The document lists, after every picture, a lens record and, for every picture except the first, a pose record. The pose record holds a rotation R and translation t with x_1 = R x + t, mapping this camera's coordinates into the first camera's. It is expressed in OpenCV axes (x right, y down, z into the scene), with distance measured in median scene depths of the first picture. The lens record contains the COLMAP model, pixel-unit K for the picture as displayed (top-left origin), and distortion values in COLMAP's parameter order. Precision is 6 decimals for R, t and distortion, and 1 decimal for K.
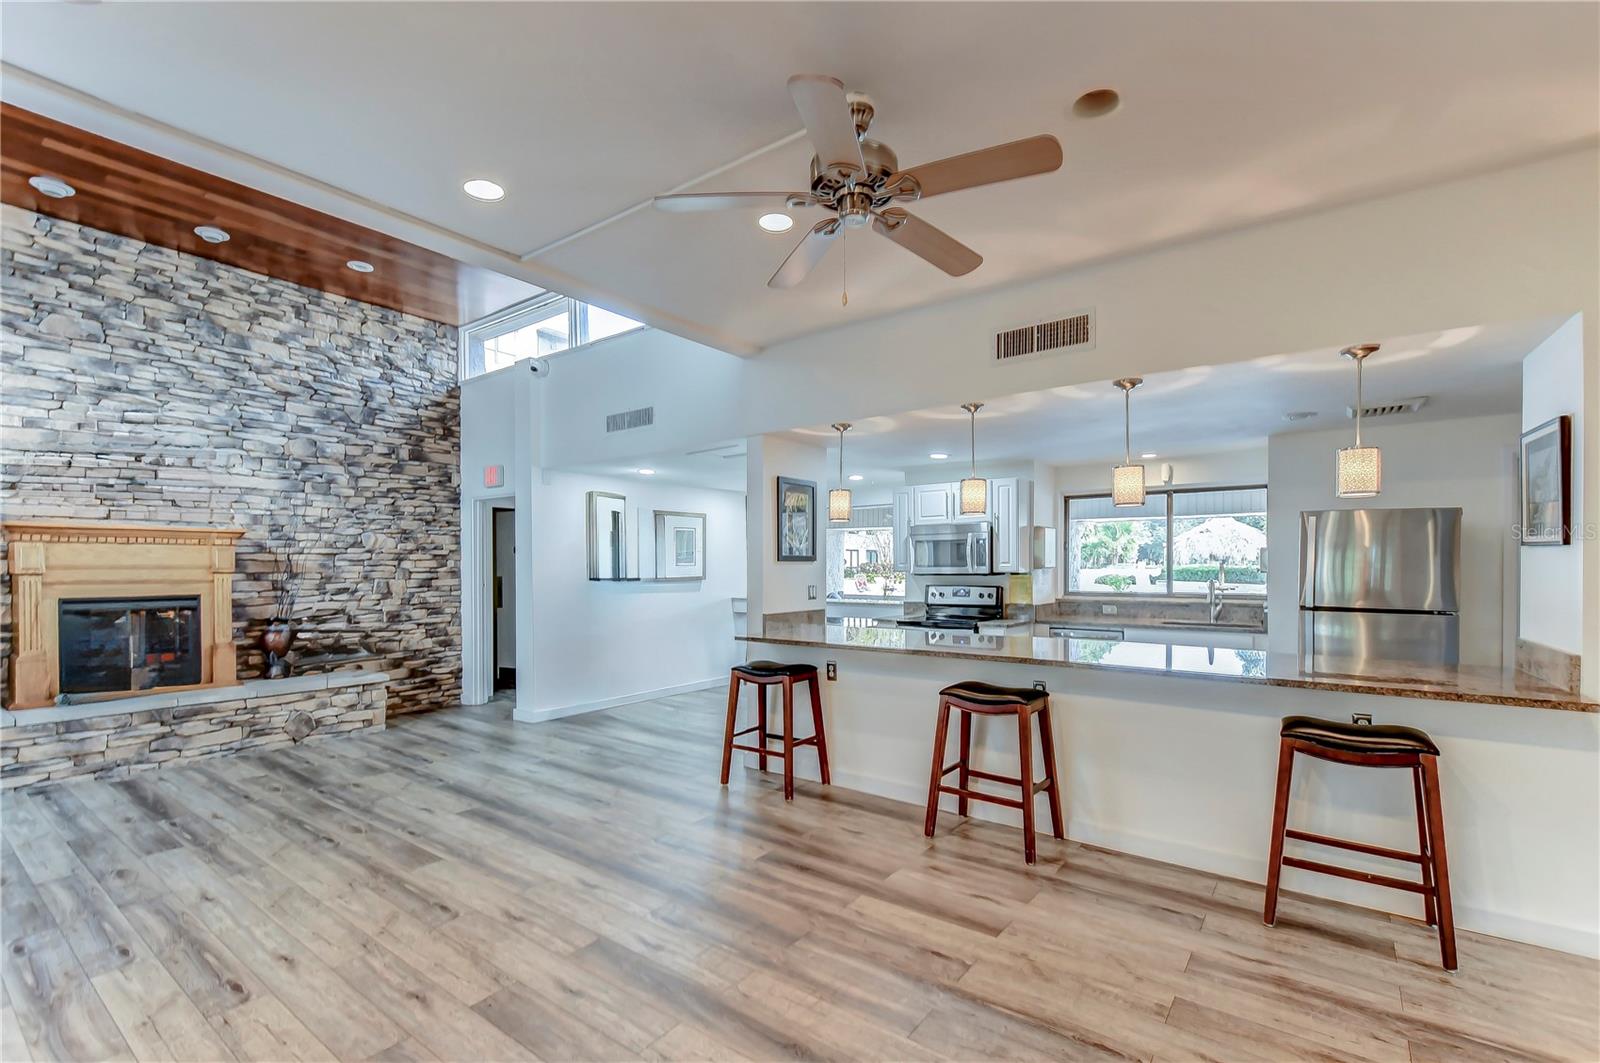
lens RADIAL K [[752.4, 0, 822.7], [0, 752.4, 560.8], [0, 0, 1]] dist [0.004544, -0.000477]
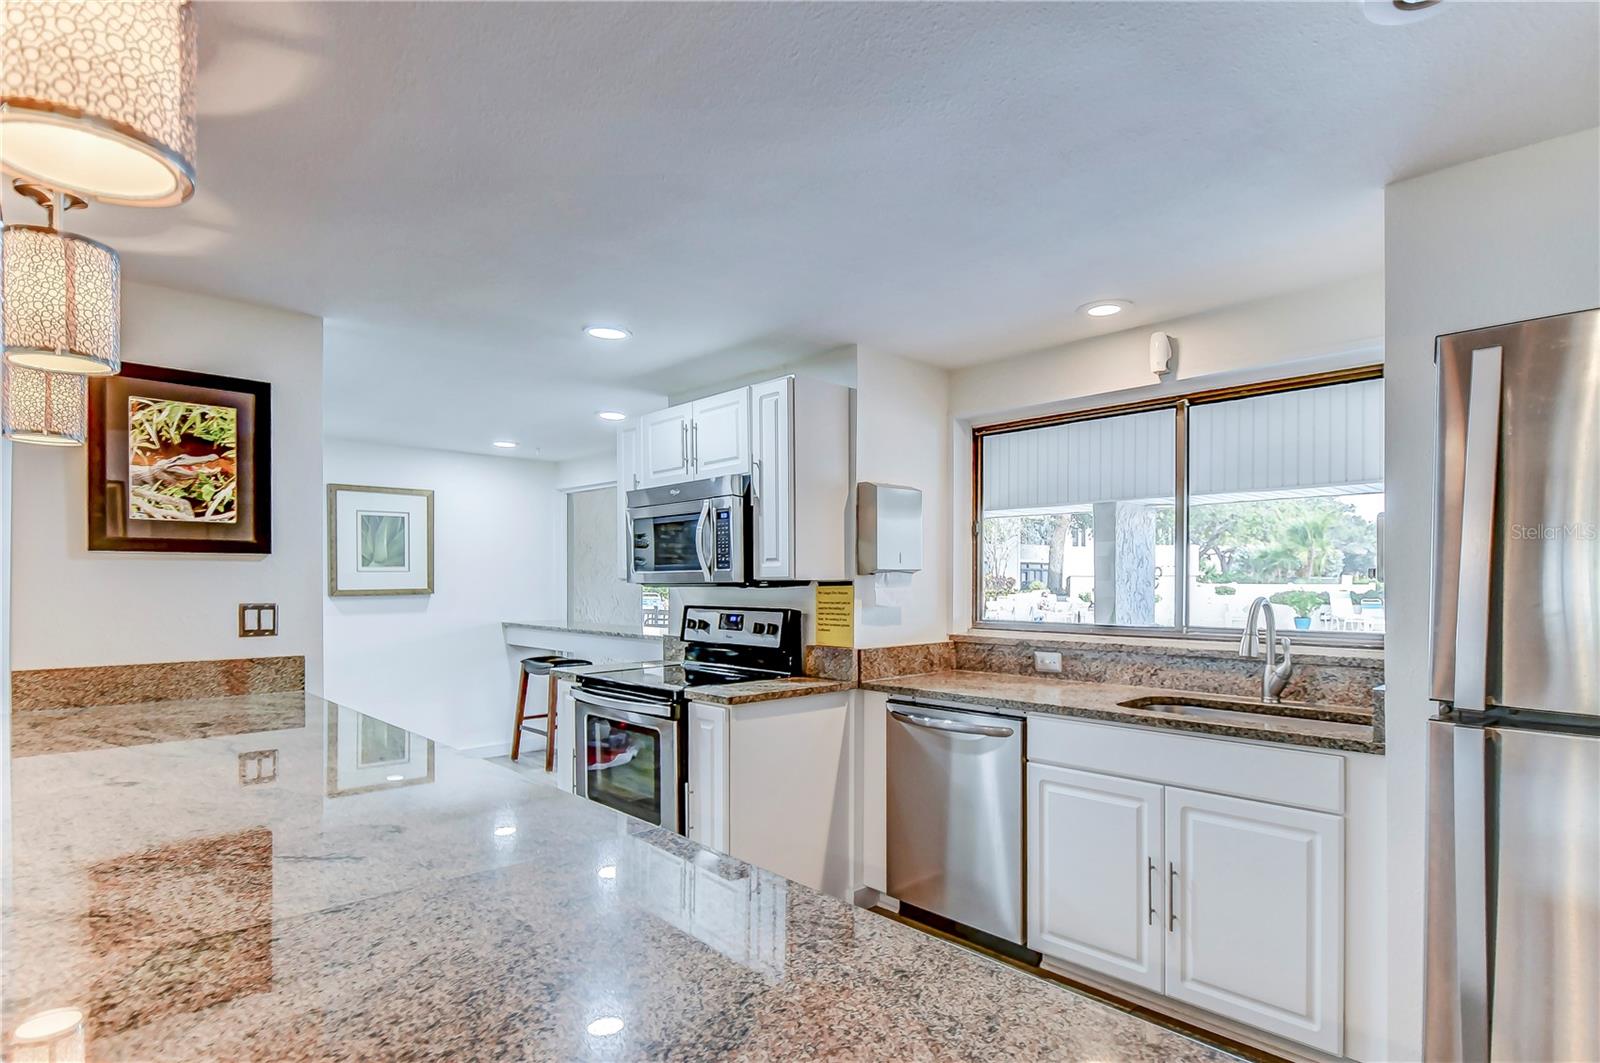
lens RADIAL K [[849.6, 0, 732.2], [0, 849.6, 572.7], [0, 0, 1]] dist [-0.000517, -0.000417]
pose [[0.974177, -0.001443, -0.225783, 0.324861], [0.000905, 0.999996, -0.002488, 0.011412], [0.225786, 0.002220, 0.974174, 0.463537]]
